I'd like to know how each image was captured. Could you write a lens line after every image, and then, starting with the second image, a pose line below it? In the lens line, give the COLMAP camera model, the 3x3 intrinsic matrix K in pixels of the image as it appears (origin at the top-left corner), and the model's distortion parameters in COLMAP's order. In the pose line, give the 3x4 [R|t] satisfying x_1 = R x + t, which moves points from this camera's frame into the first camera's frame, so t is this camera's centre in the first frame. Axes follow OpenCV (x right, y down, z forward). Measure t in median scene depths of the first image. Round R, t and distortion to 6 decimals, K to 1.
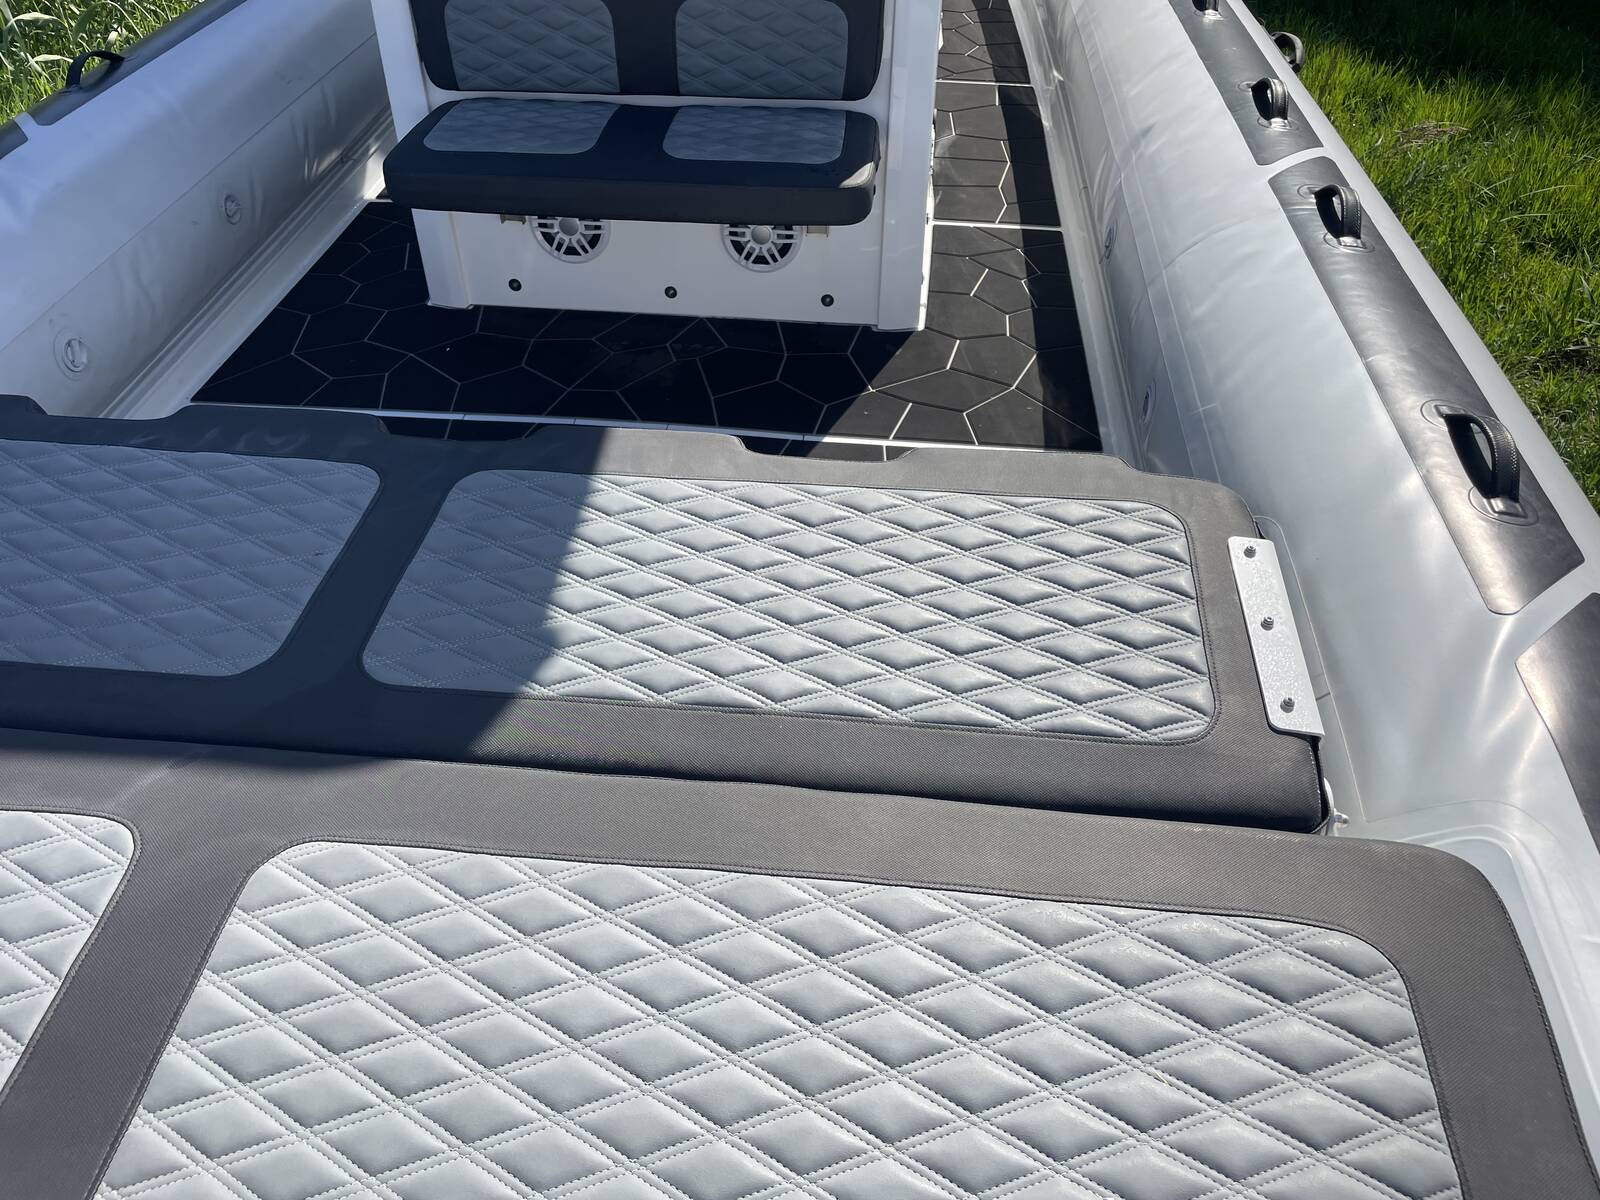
lens RADIAL K [[1196.8, 0, 776.4], [0, 1196.8, 599.5], [0, 0, 1]] dist [0.086043, -0.113926]
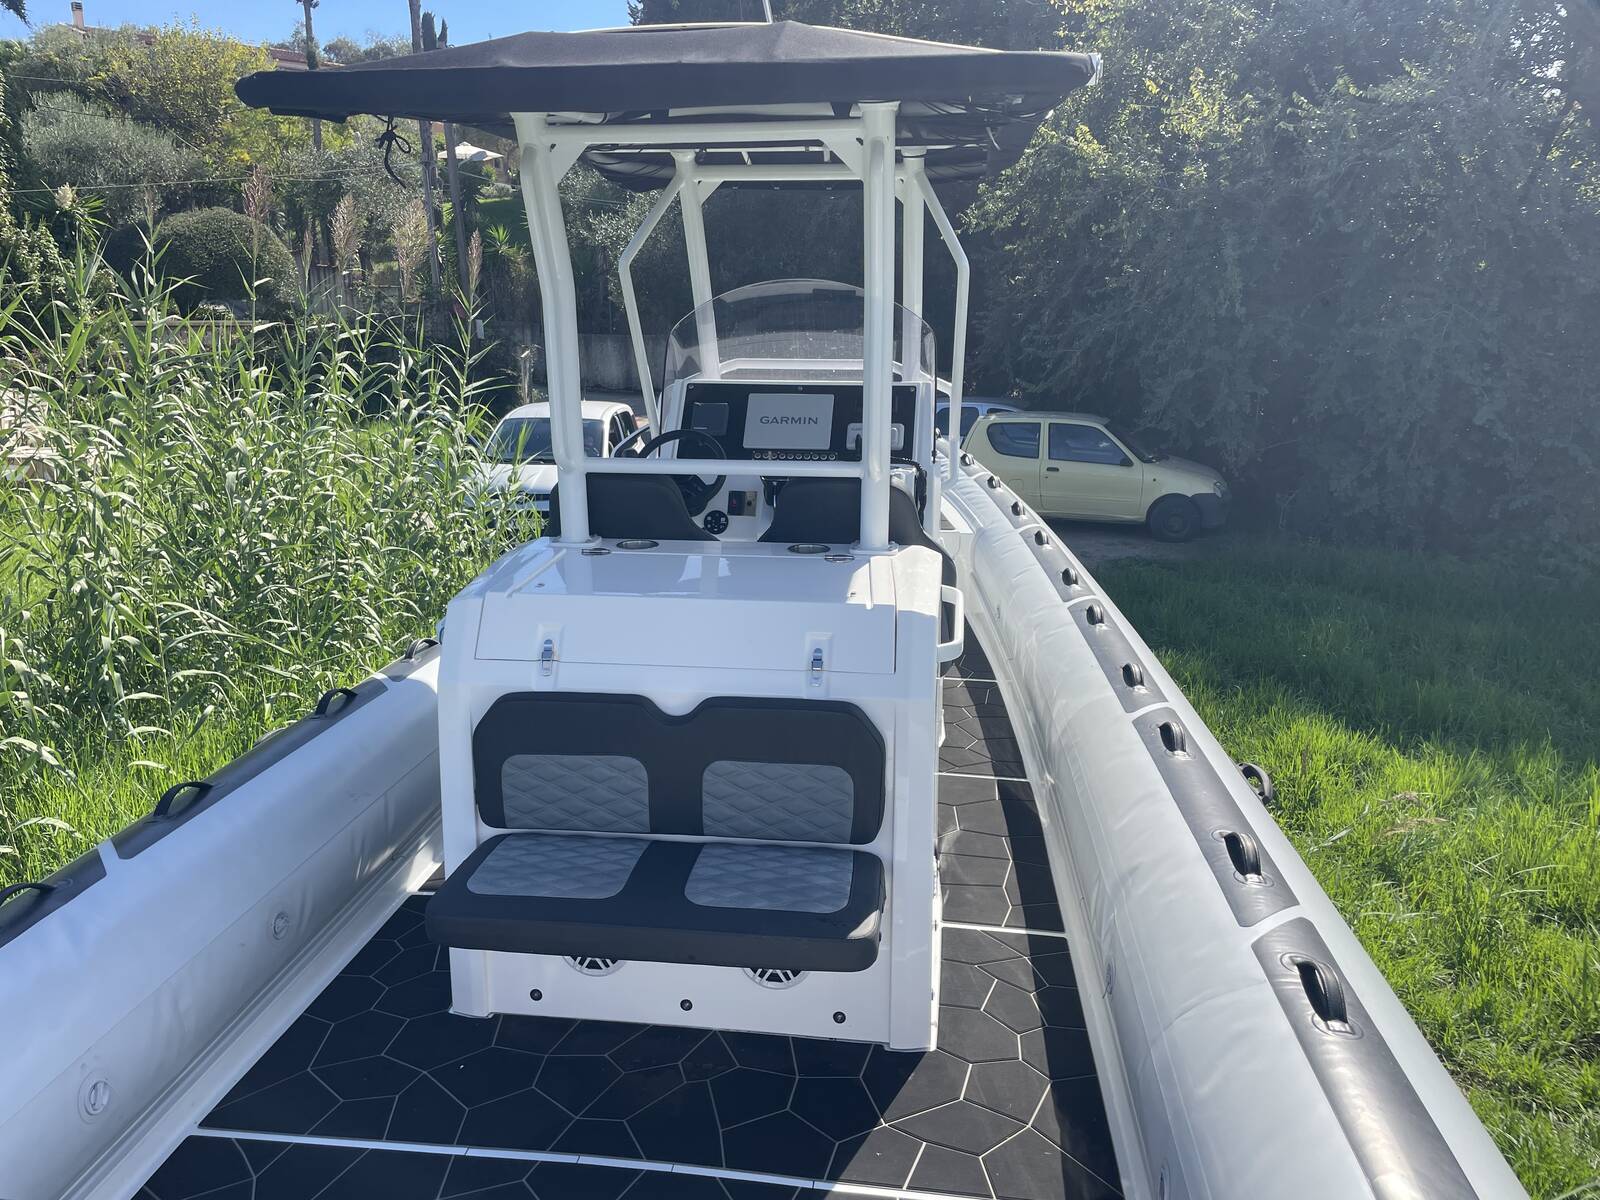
lens RADIAL K [[1196.8, 0, 776.4], [0, 1196.8, 599.5], [0, 0, 1]] dist [0.086043, -0.113926]
pose [[0.999639, 0.011530, -0.024273, 0.010226], [-0.021250, 0.892061, -0.451416, -0.104609], [0.016448, 0.451769, 0.891983, -0.072918]]
